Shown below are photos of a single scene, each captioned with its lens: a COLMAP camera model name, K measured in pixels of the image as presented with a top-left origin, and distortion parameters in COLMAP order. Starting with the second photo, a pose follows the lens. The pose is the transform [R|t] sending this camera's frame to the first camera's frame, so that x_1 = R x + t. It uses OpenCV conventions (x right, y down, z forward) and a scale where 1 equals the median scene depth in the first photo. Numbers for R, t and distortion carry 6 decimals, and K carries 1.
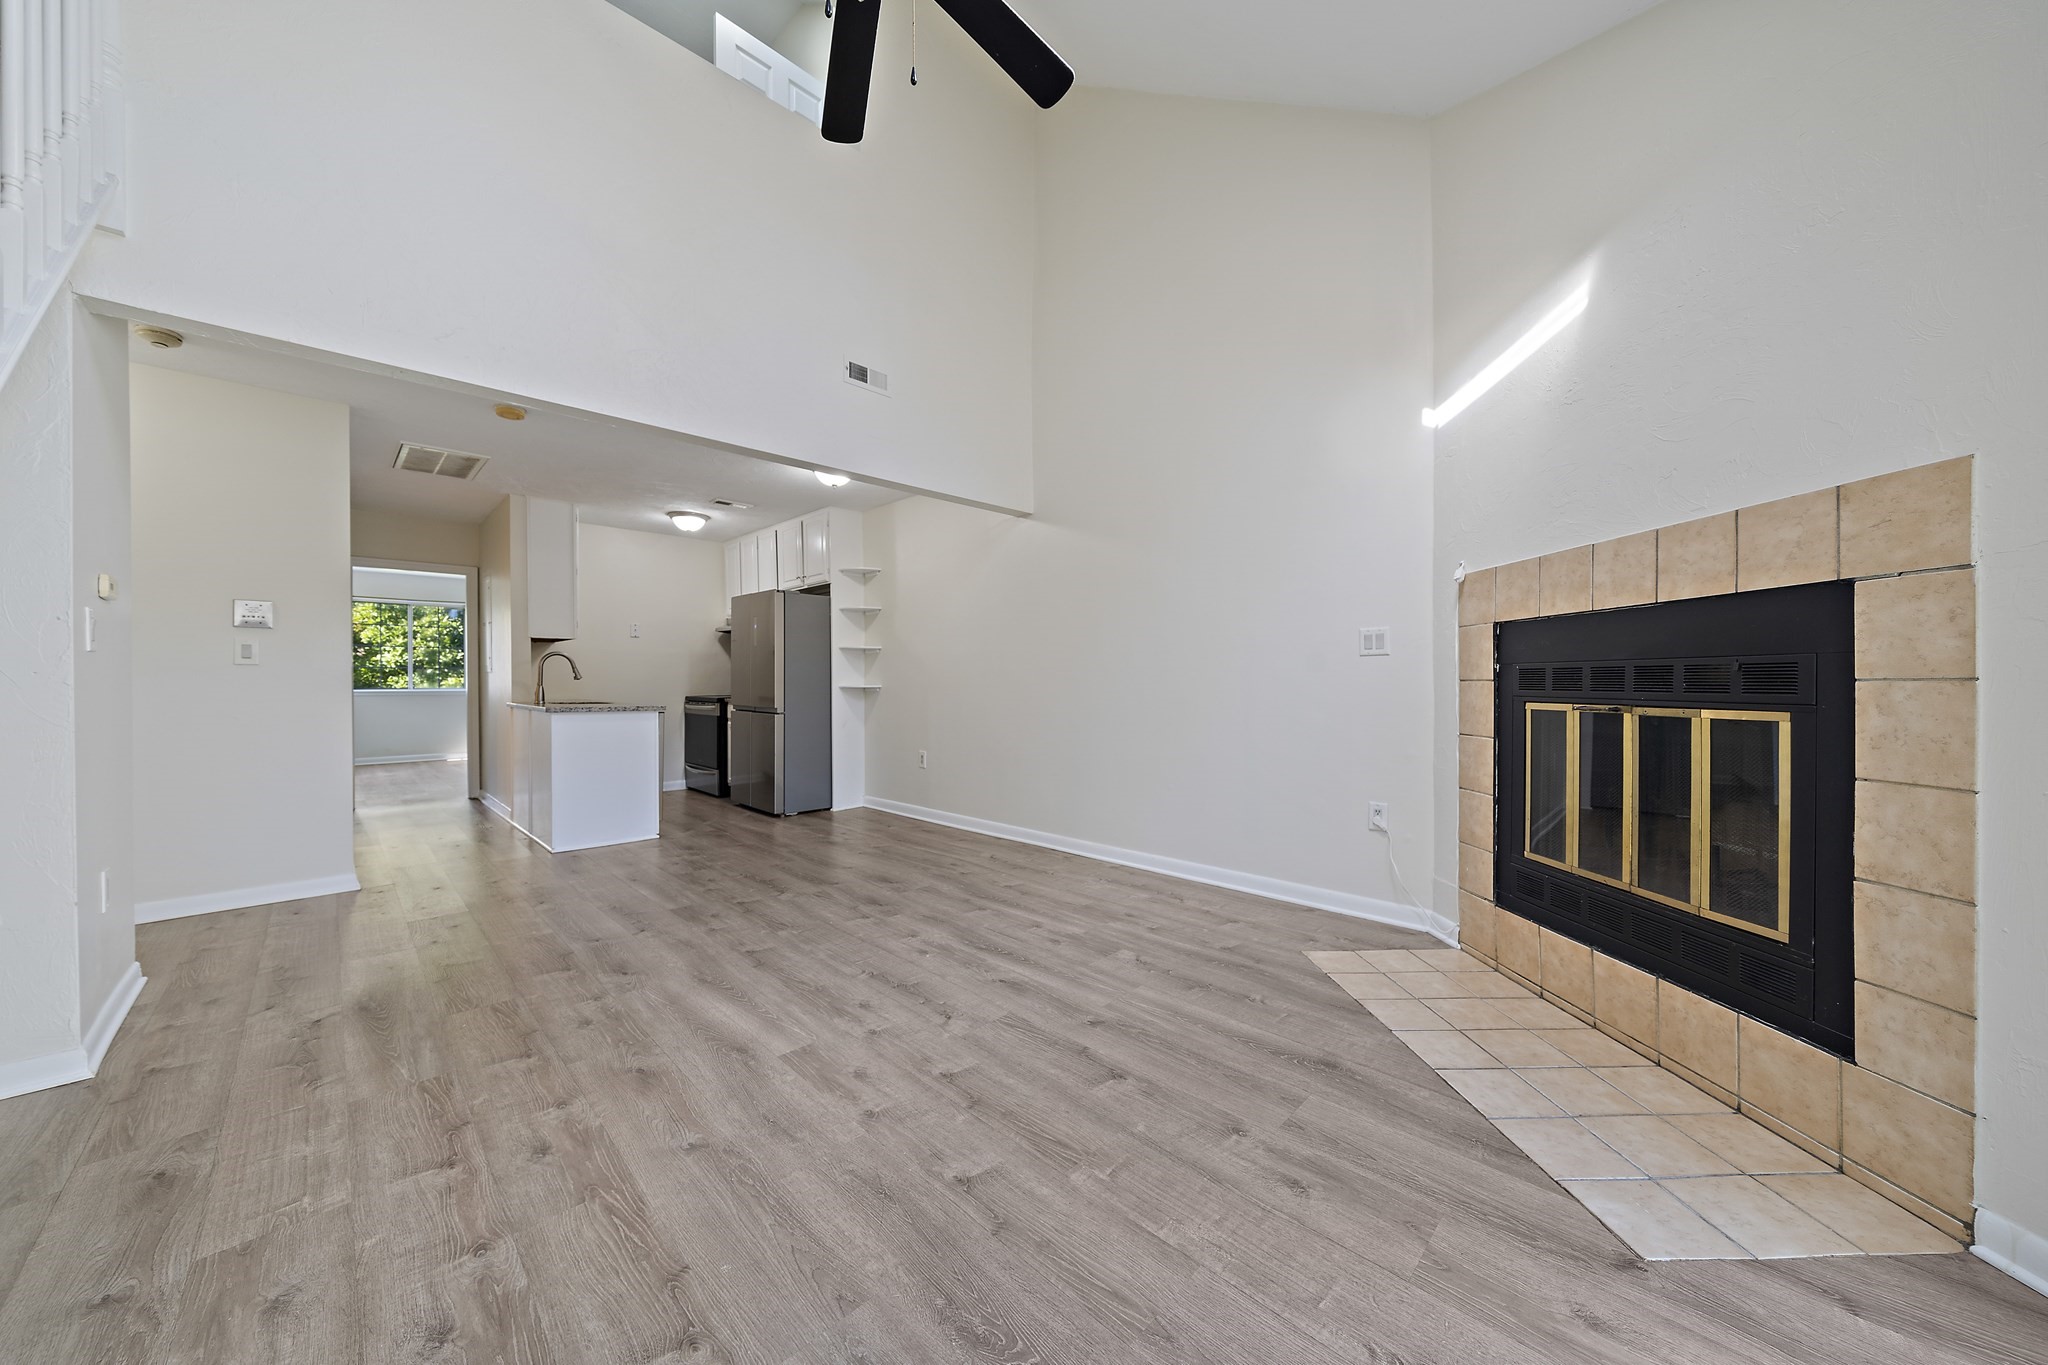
lens RADIAL K [[701.8, 0, 1010.1], [0, 701.8, 687.1], [0, 0, 1]] dist [-0.002871, 0.000115]
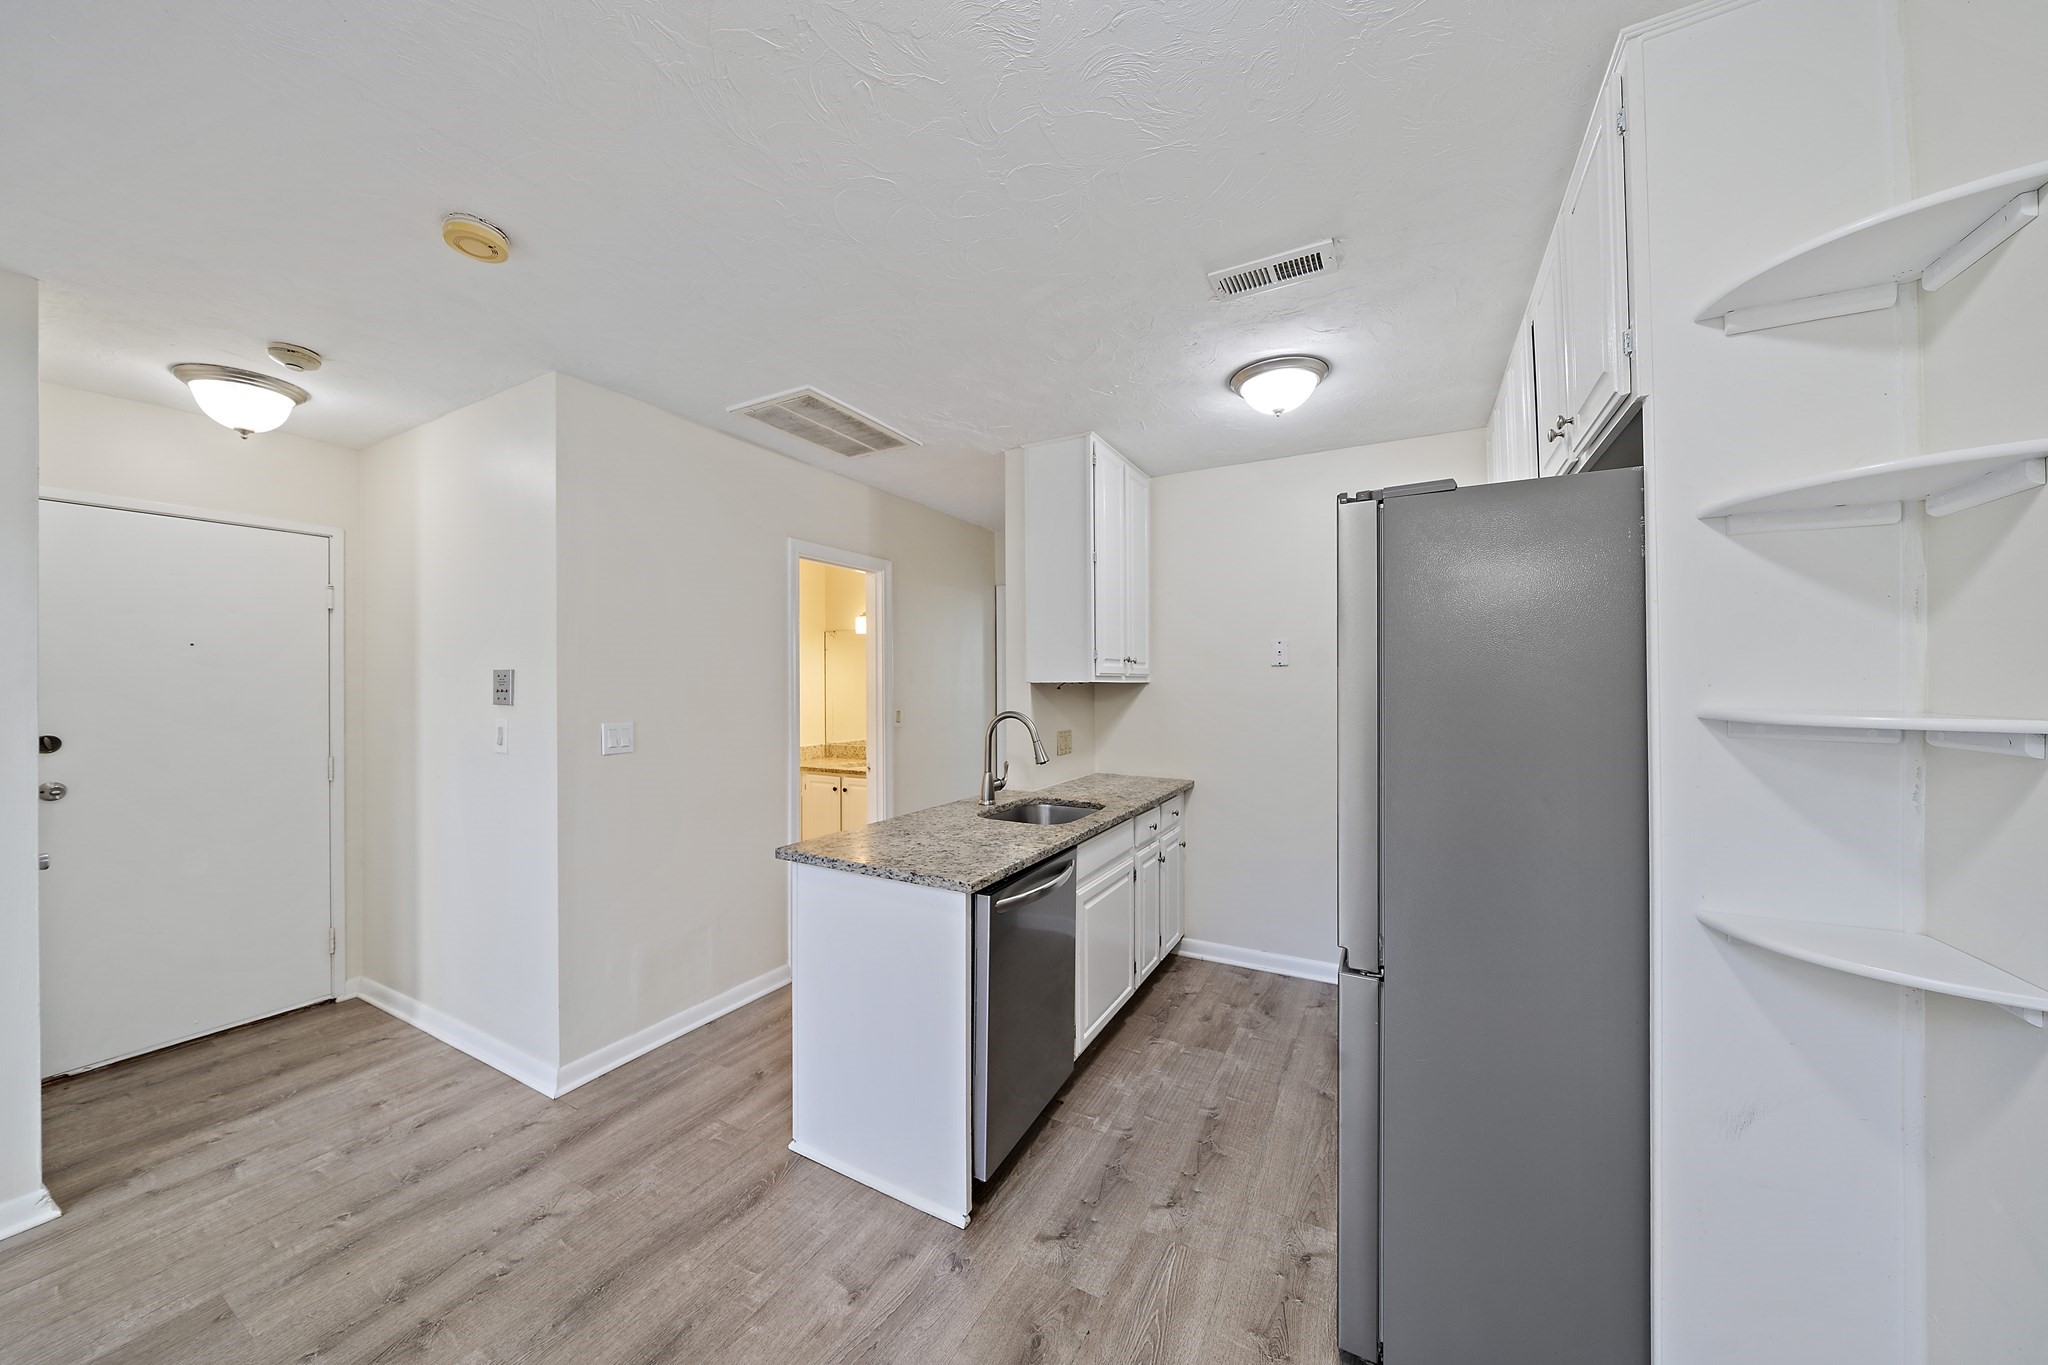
lens RADIAL K [[697.2, 0, 1011.3], [0, 697.2, 685.8], [0, 0, 1]] dist [-0.006011, -0.000124]
pose [[0.280460, 0.002432, -0.959863, -0.257518], [-0.006104, 0.999981, 0.000750, -0.143817], [0.959846, 0.005649, 0.280469, 1.733996]]
